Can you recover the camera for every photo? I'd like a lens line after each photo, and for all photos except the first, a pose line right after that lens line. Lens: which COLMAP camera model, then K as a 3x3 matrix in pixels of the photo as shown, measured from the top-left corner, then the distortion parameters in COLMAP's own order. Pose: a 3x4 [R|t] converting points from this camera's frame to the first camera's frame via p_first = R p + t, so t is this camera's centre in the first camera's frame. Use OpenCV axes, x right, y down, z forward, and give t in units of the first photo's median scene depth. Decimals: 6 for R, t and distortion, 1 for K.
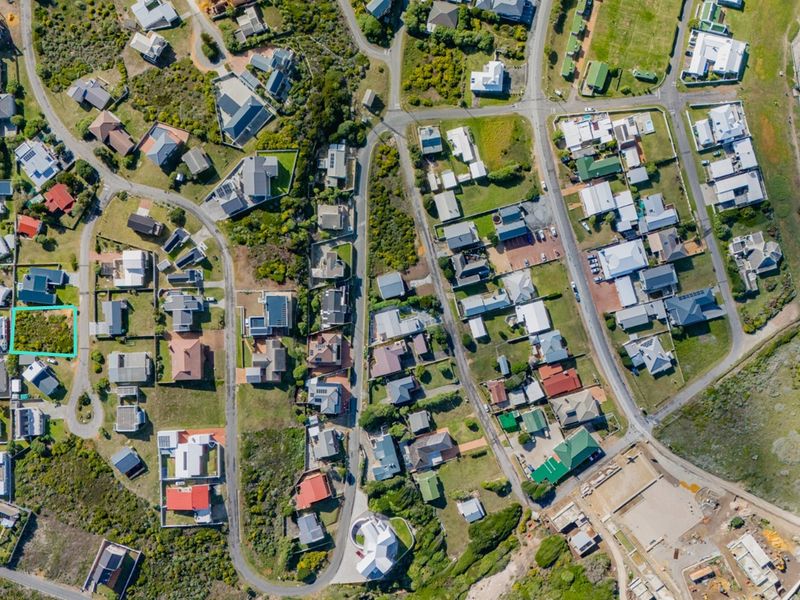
lens RADIAL K [[778.6, 0, 402.2], [0, 778.6, 296.5], [0, 0, 1]] dist [0.125425, -0.212423]
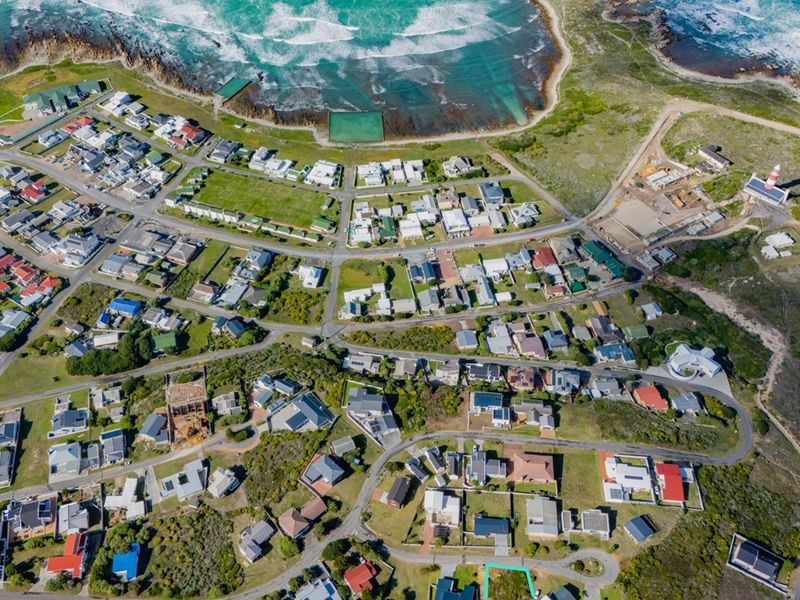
lens RADIAL K [[778.6, 0, 402.2], [0, 778.6, 296.5], [0, 0, 1]] dist [0.125425, -0.212423]
pose [[0.106494, -0.712520, 0.693523, -0.794605], [0.994208, 0.086480, -0.063816, -0.042148], [-0.014505, 0.696302, 0.717602, 0.099664]]
